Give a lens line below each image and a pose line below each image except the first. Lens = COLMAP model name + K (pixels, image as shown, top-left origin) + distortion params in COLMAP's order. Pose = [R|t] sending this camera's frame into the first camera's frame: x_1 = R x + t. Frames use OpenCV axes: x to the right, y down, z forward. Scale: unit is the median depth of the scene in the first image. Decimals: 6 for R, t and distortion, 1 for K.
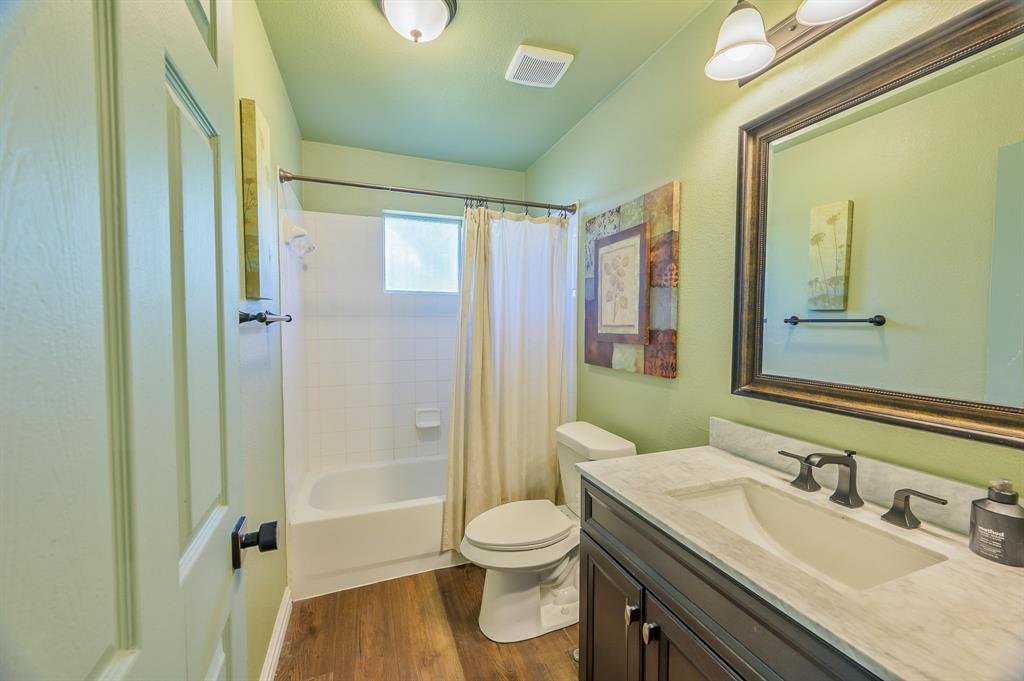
lens RADIAL K [[409.6, 0, 514.8], [0, 409.6, 341.5], [0, 0, 1]] dist [-0.000147, -0.000180]
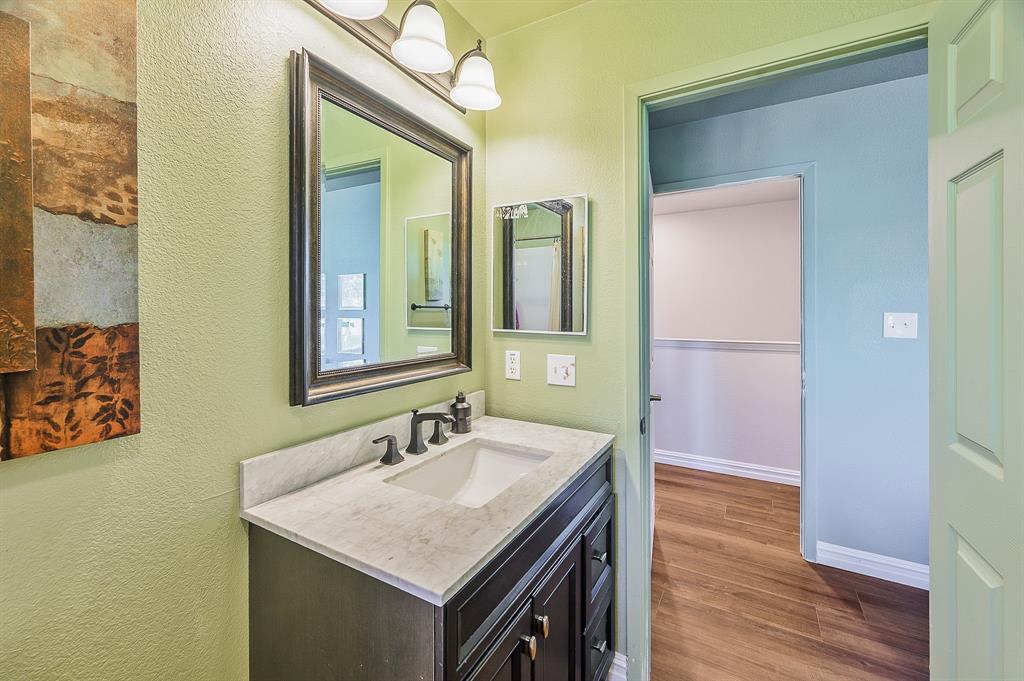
lens RADIAL K [[414.6, 0, 511.5], [0, 414.6, 312.1], [0, 0, 1]] dist [-0.000607, -0.000072]
pose [[-0.628562, -0.001824, 0.777758, -0.228116], [0.037136, 0.998786, 0.032354, -0.041183], [-0.776873, 0.049219, -0.627731, 0.962768]]
